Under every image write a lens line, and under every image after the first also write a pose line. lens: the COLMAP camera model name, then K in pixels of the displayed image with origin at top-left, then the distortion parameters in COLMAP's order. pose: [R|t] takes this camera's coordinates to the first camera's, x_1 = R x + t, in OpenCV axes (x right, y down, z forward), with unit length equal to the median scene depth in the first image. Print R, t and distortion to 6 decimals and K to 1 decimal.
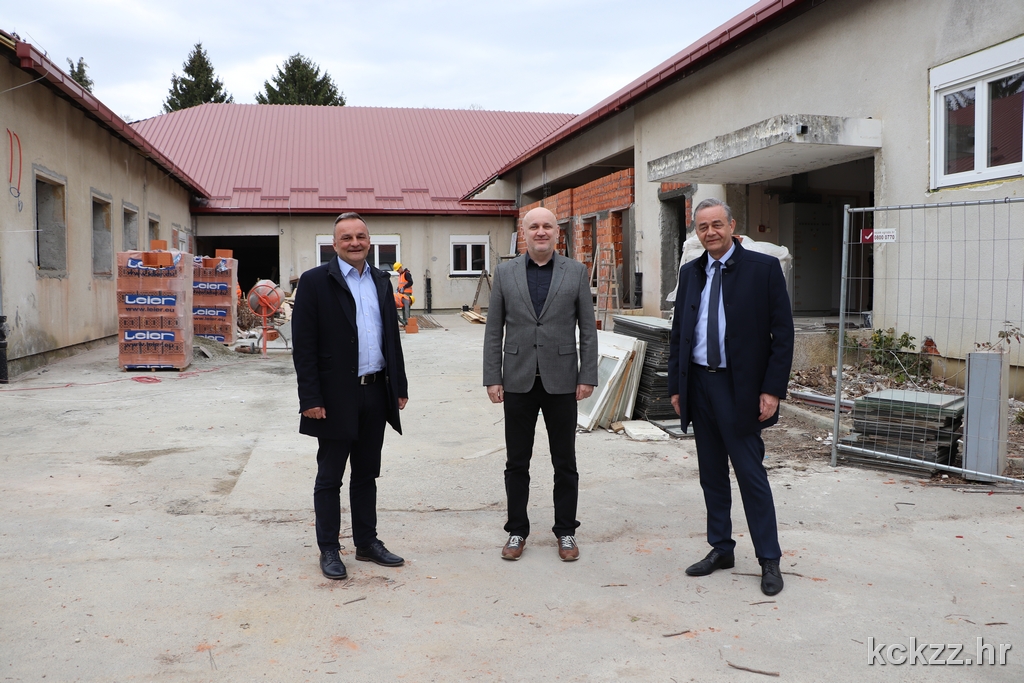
lens RADIAL K [[861.3, 0, 514.3], [0, 861.3, 338.4], [0, 0, 1]] dist [-0.096069, 0.024253]
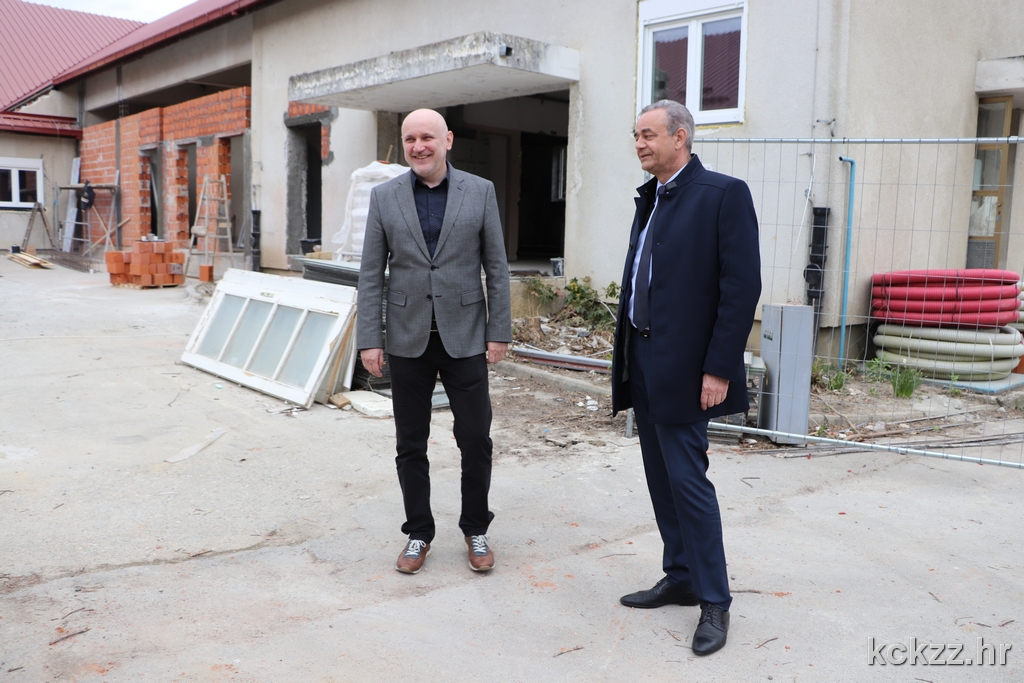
lens RADIAL K [[926.7, 0, 575.6], [0, 926.7, 346.5], [0, 0, 1]] dist [-0.153402, 0.127818]
pose [[0.868221, -0.028603, 0.495353, -0.072176], [-0.003706, 0.997935, 0.064120, -0.000750], [-0.496164, -0.057506, 0.866322, 0.115770]]
